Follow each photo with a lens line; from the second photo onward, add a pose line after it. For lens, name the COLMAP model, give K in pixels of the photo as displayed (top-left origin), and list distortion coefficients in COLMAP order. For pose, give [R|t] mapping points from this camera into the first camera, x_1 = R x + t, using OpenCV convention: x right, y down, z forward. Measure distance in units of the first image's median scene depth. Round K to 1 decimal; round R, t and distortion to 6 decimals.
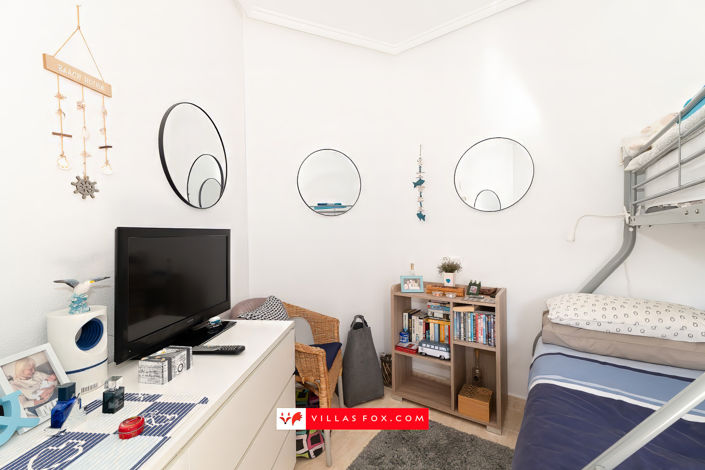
lens RADIAL K [[300.2, 0, 356.4], [0, 300.2, 238.5], [0, 0, 1]] dist [0.000575, 0.000113]
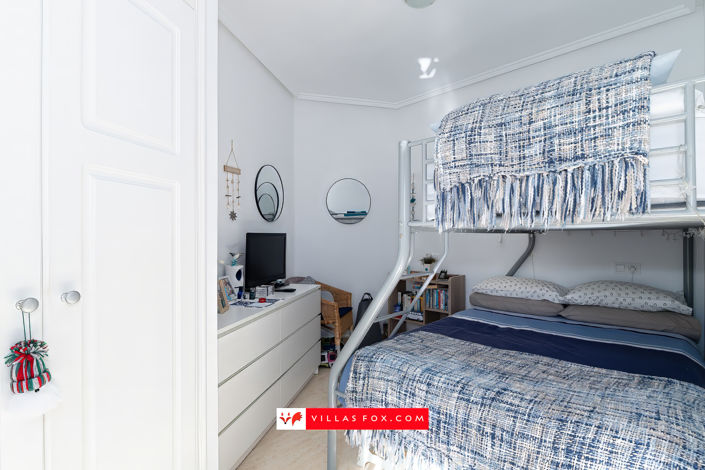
lens RADIAL K [[330.6, 0, 352.5], [0, 330.6, 235.0], [0, 0, 1]] dist [-0.000301, -0.000012]
pose [[0.988305, 0.009759, -0.152175, 0.233111], [-0.012783, 0.999740, -0.018908, 0.011133], [0.151951, 0.020632, 0.988173, -0.774716]]
